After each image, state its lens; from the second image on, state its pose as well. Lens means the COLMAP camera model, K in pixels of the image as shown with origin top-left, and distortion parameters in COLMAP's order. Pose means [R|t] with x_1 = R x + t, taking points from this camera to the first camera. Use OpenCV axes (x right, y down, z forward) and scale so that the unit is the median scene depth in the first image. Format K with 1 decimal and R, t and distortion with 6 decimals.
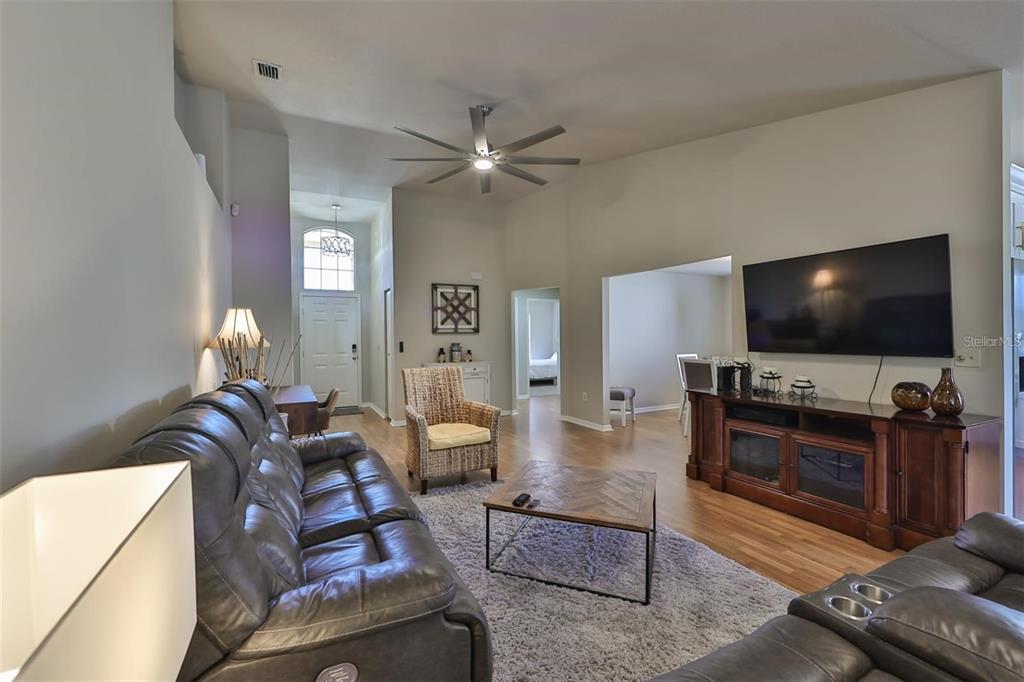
lens RADIAL K [[430.8, 0, 500.9], [0, 430.8, 337.7], [0, 0, 1]] dist [-0.001064, -0.000136]
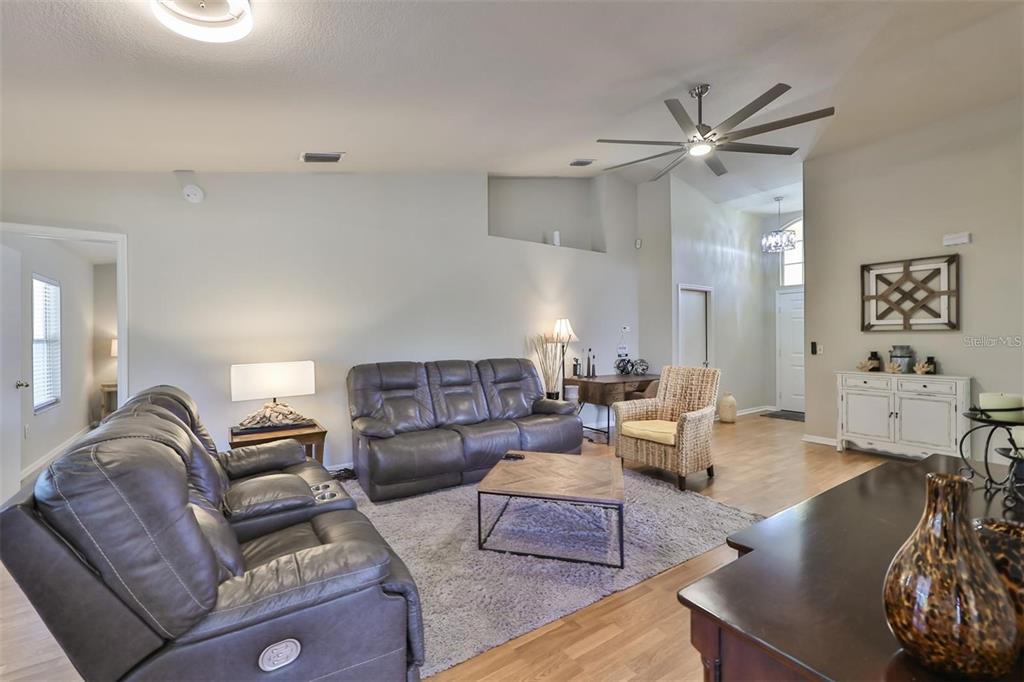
lens RADIAL K [[425.4, 0, 499.5], [0, 425.4, 337.2], [0, 0, 1]] dist [-0.001124, 0.000007]
pose [[0.122513, 0.008519, -0.992430, 0.547088], [-0.001056, 0.999964, 0.008453, -0.006314], [0.992466, 0.000012, 0.122518, 0.310701]]
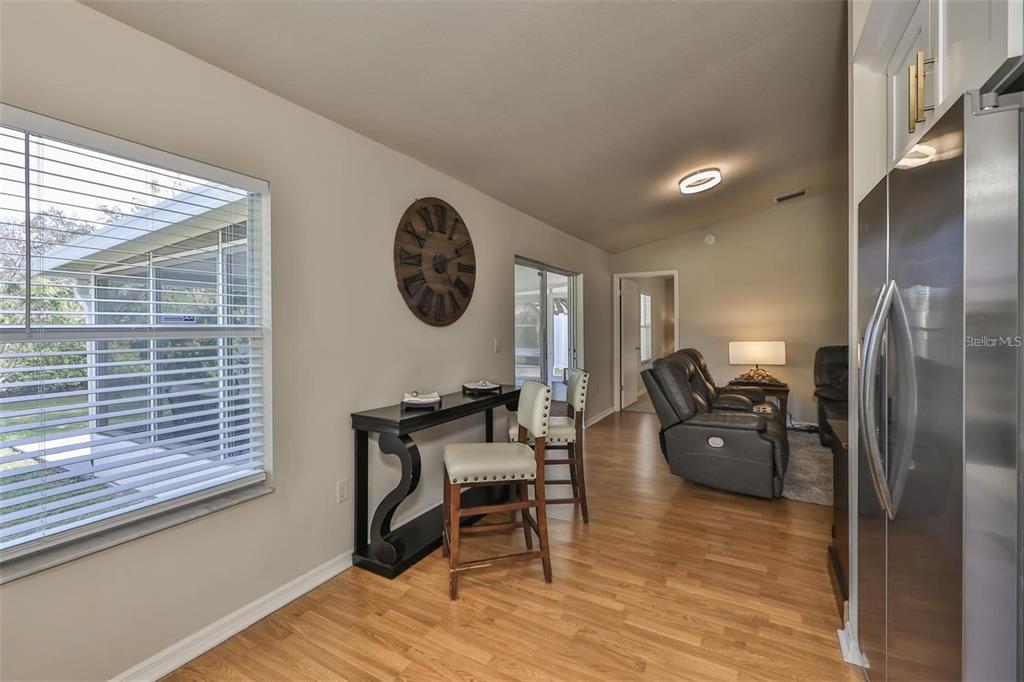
lens RADIAL K [[439.3, 0, 507.8], [0, 439.3, 326.6], [0, 0, 1]] dist [0.000127, 0.000042]
pose [[-0.833973, 0.013630, -0.551637, 0.877694], [0.009295, 0.999900, 0.010653, -0.011292], [0.551727, 0.003757, -0.834016, 0.561574]]
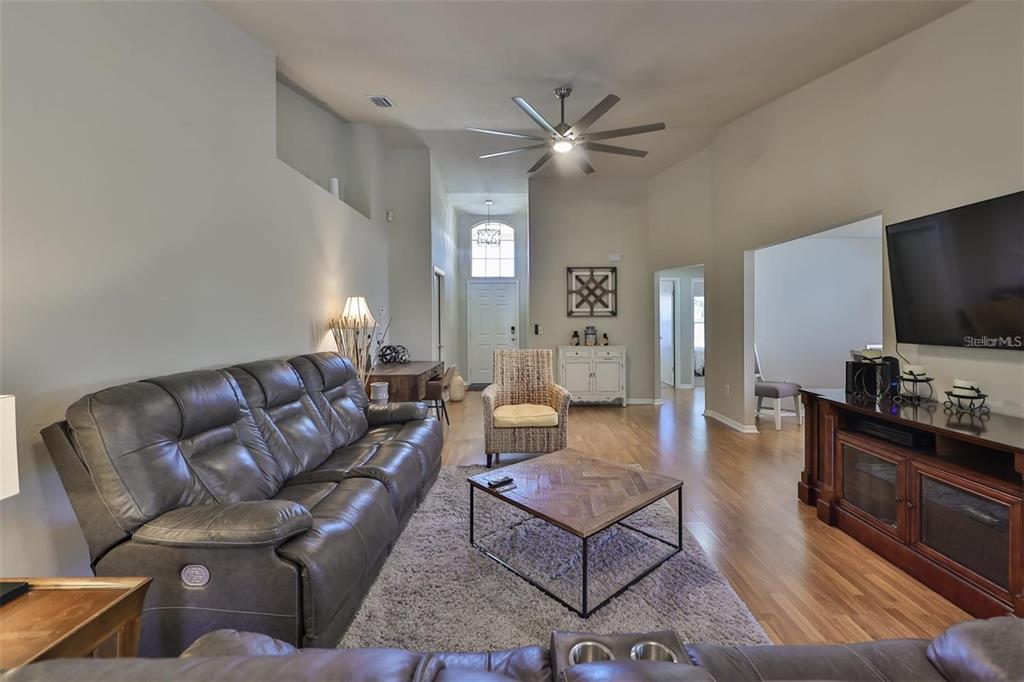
lens RADIAL K [[432.1, 0, 524.5], [0, 432.1, 319.9], [0, 0, 1]] dist [0.000262, 0.000098]
pose [[0.900184, 0.005161, -0.435479, 0.212891], [-0.005556, 0.999984, 0.000368, -0.001938], [0.435474, 0.002088, 0.900199, 0.043719]]
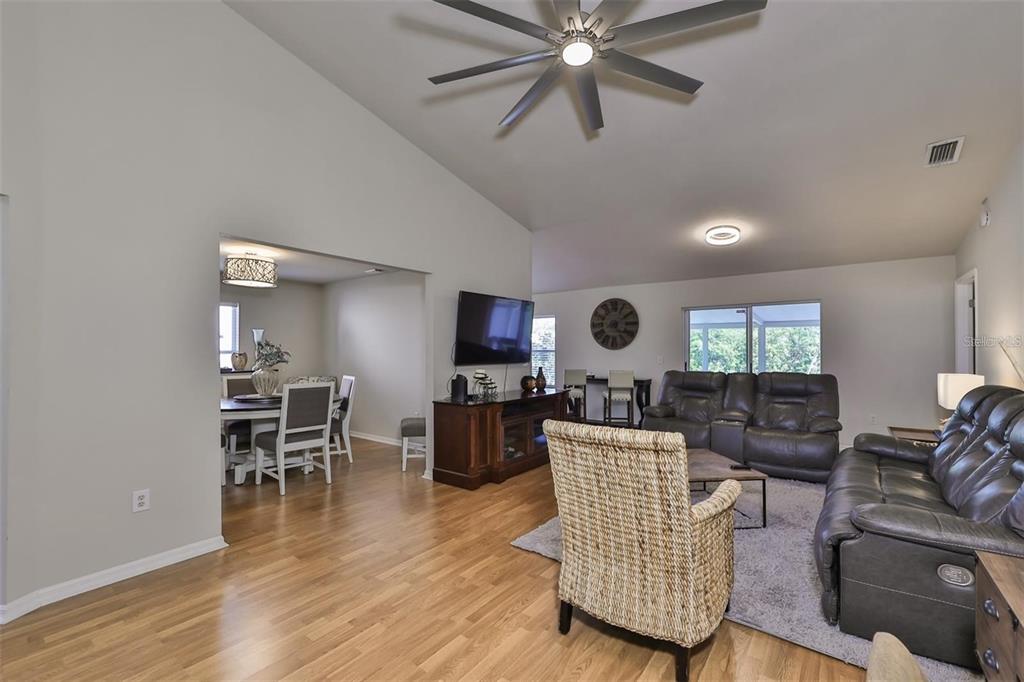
lens RADIAL K [[430.8, 0, 500.9], [0, 430.8, 337.7], [0, 0, 1]] dist [-0.001064, -0.000136]
pose [[-0.424696, 0.033685, 0.904709, -0.337871], [0.006228, 0.999393, -0.034287, -0.001298], [-0.905315, -0.008927, -0.424648, 0.909827]]
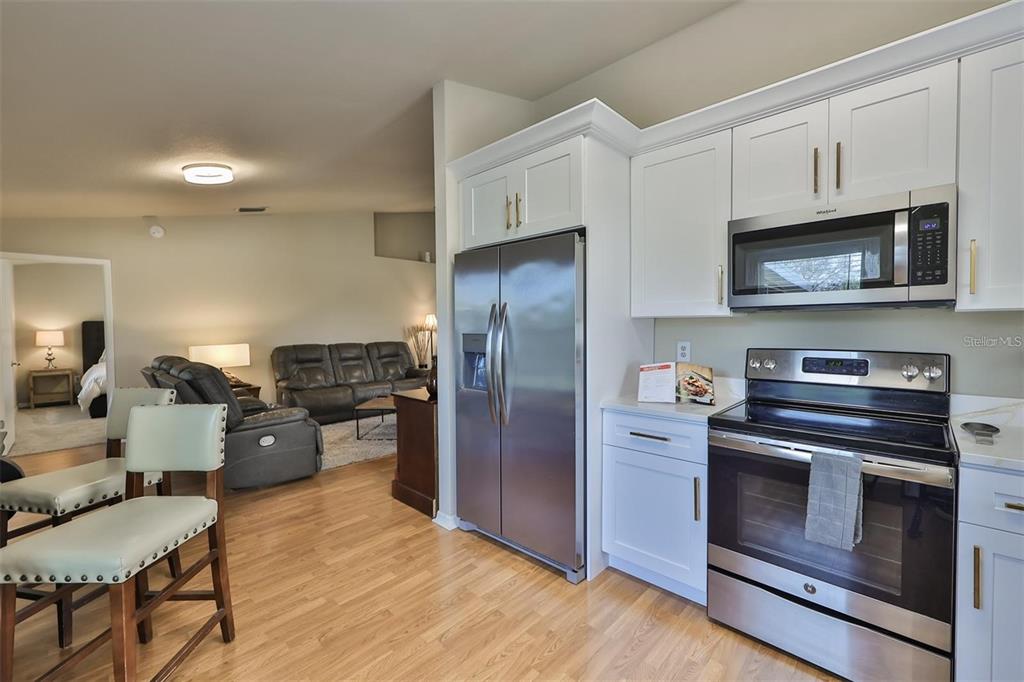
lens RADIAL K [[422.6, 0, 515.9], [0, 422.6, 340.5], [0, 0, 1]] dist [-0.001958, -0.000154]
pose [[0.343826, 0.037811, -0.938272, 0.984411], [0.001972, 0.999158, 0.040987, -0.010217], [0.939031, -0.015943, 0.343461, 0.353517]]
